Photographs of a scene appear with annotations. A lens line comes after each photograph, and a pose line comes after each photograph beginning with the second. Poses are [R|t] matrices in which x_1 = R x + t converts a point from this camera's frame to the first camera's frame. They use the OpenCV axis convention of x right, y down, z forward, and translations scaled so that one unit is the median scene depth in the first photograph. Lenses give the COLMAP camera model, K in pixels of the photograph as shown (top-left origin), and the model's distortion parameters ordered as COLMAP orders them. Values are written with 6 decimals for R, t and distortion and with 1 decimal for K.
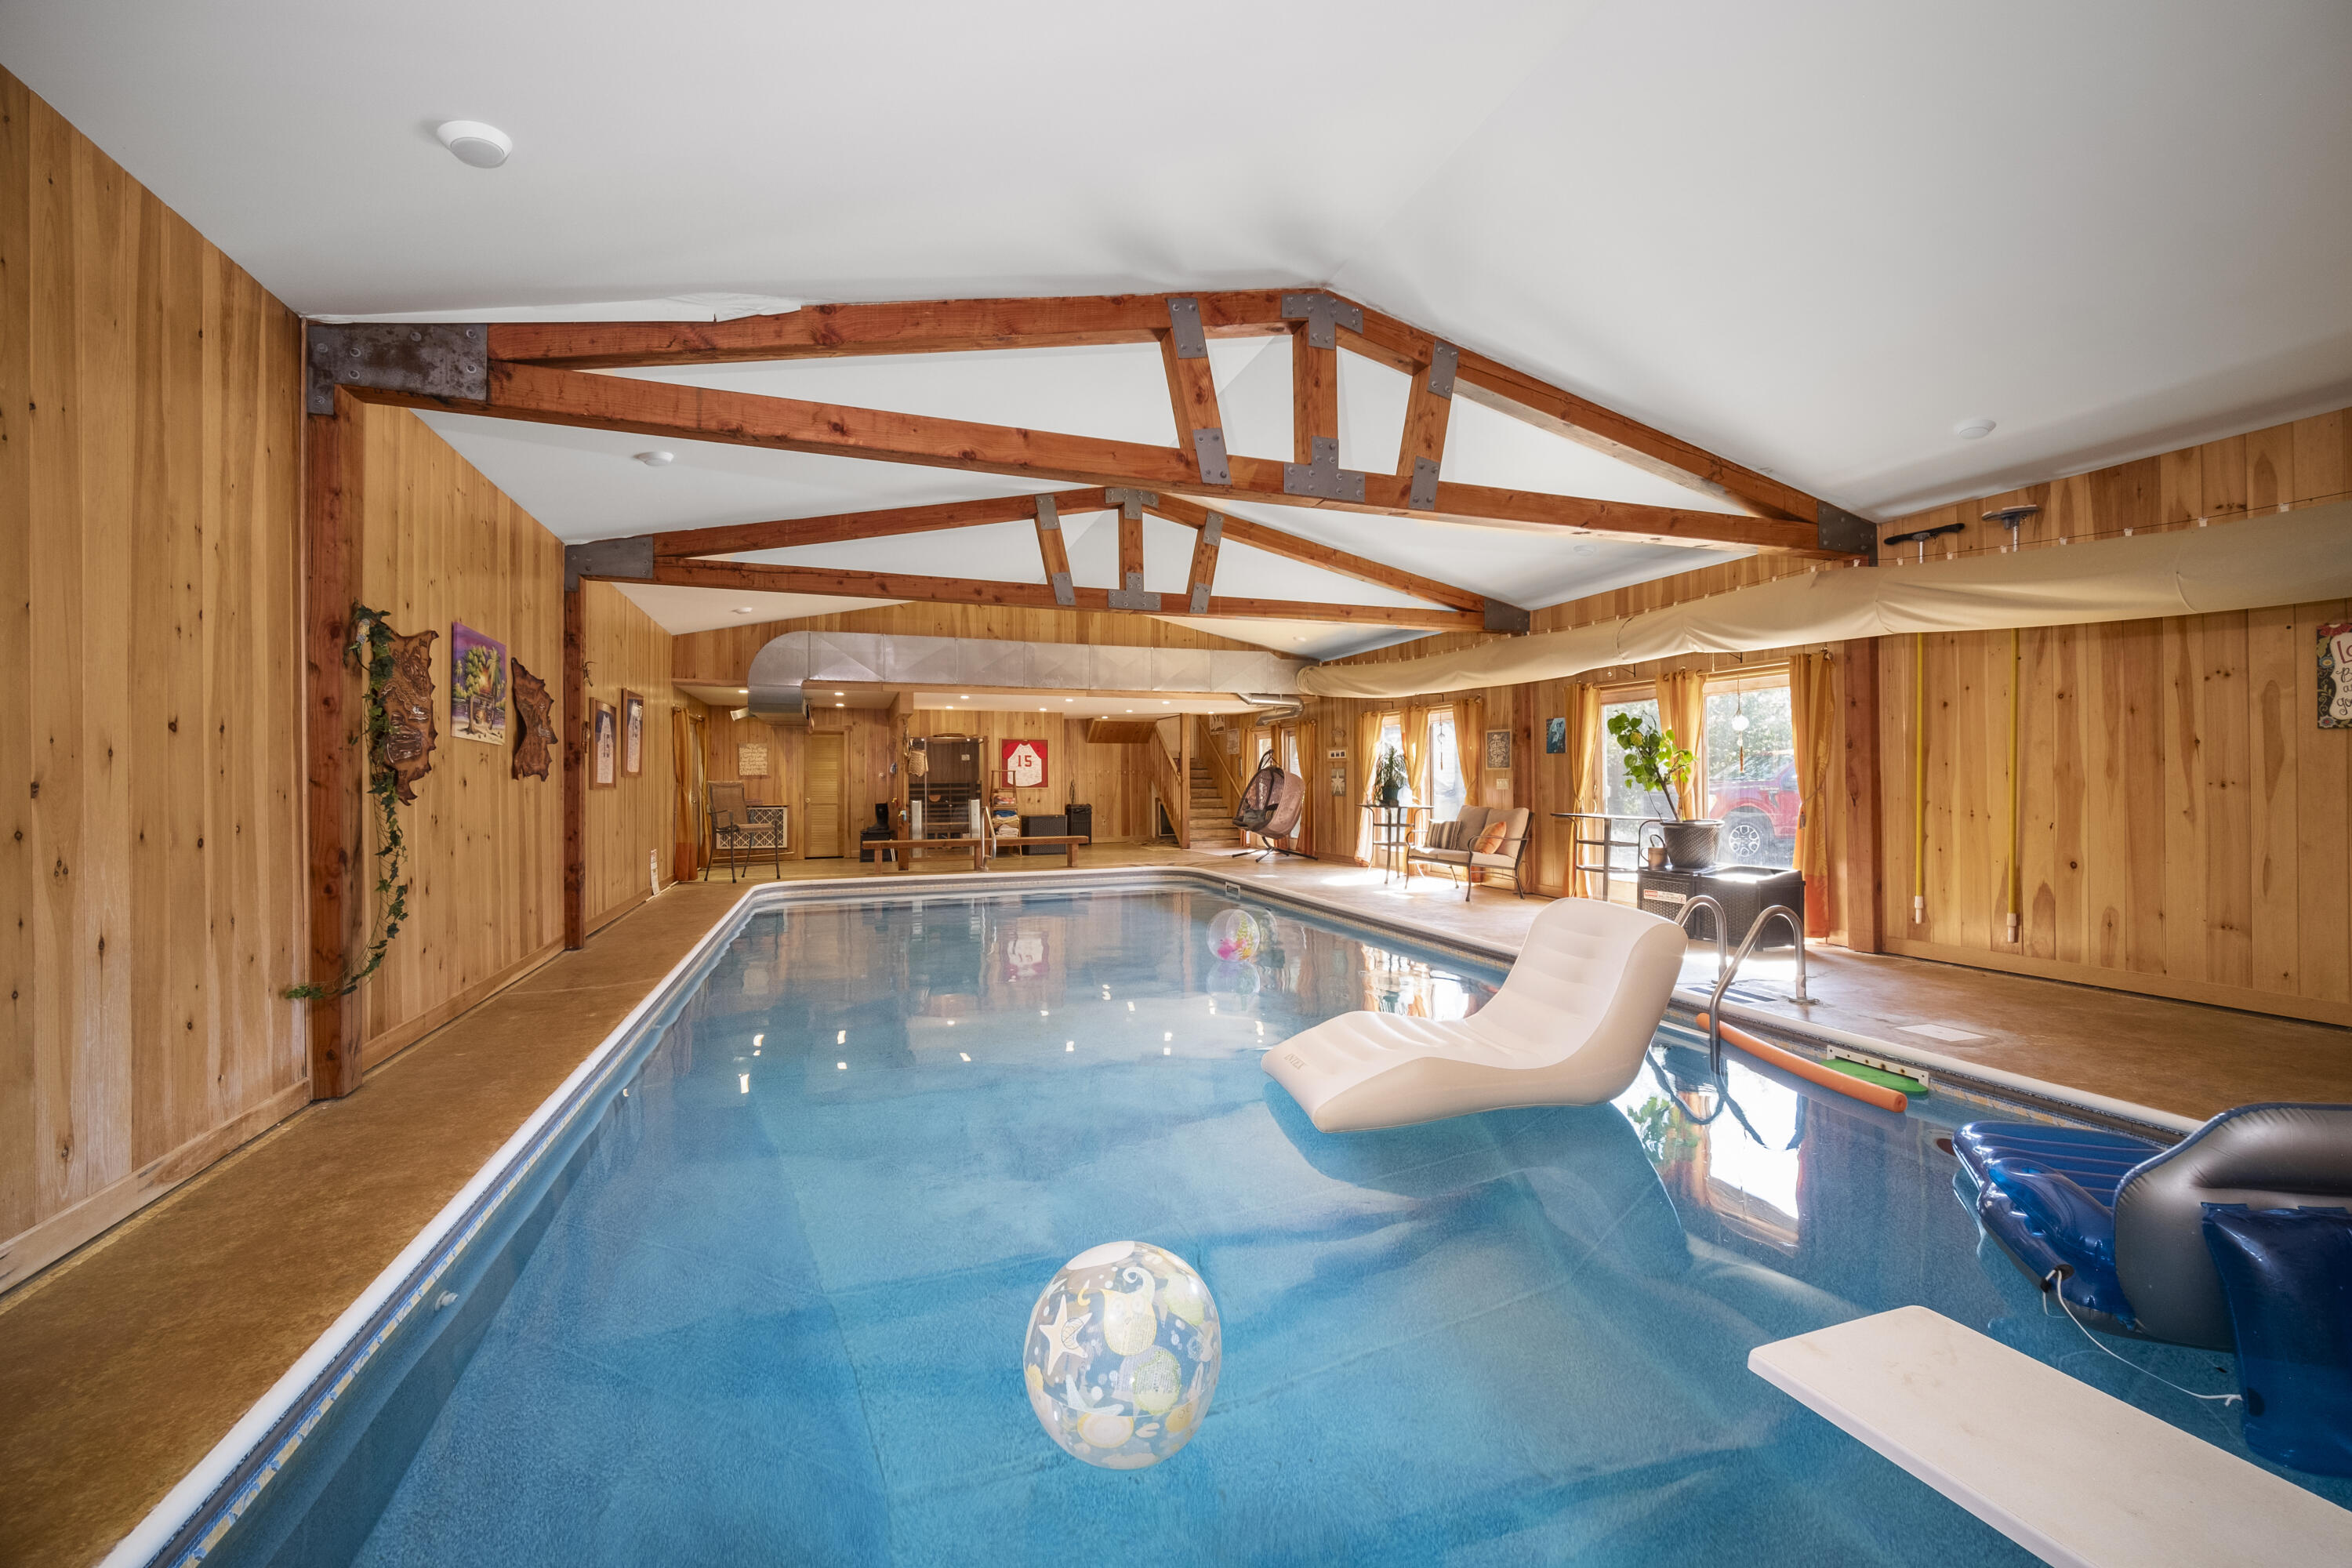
lens RADIAL K [[970.2, 0, 1176.0], [0, 970.2, 784.0], [0, 0, 1]] dist [-0.001646, -0.000098]
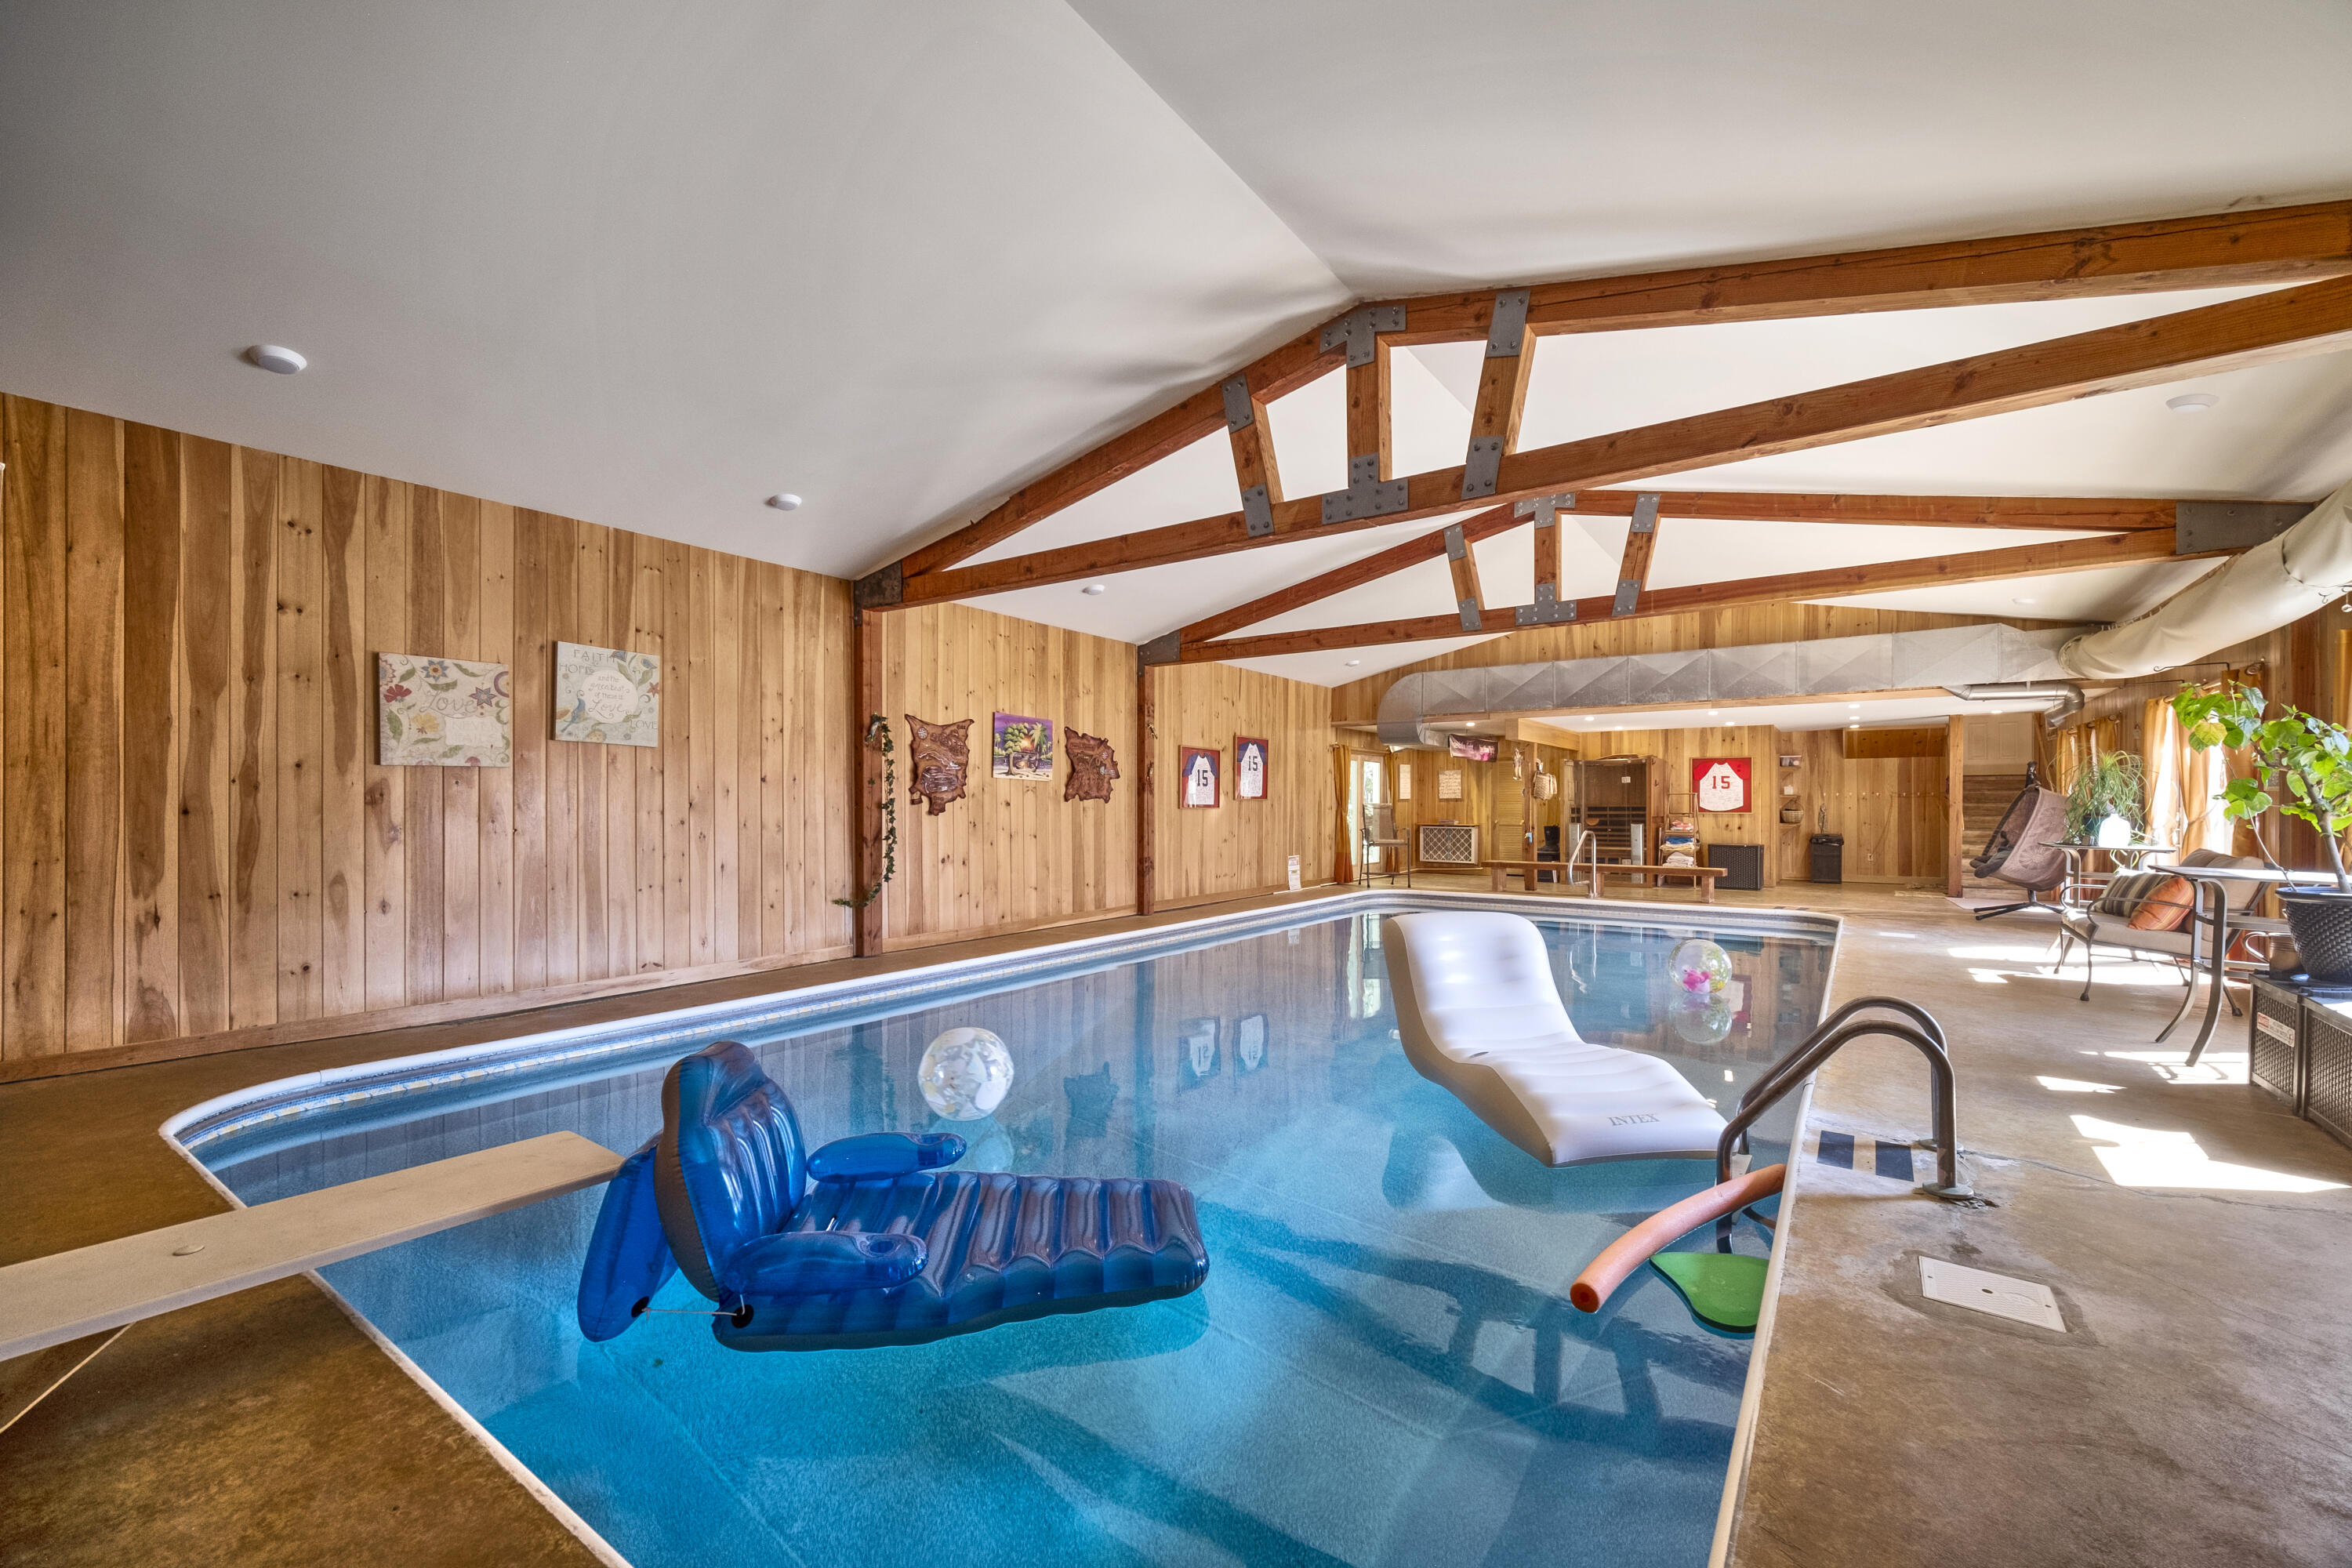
lens RADIAL K [[934.2, 0, 1171.4], [0, 934.2, 789.0], [0, 0, 1]] dist [-0.002429, -0.000062]
pose [[0.554676, -0.006471, -0.832041, 0.501807], [-0.007495, 0.999890, -0.012773, -0.005354], [0.832033, 0.013321, 0.554567, 0.198891]]
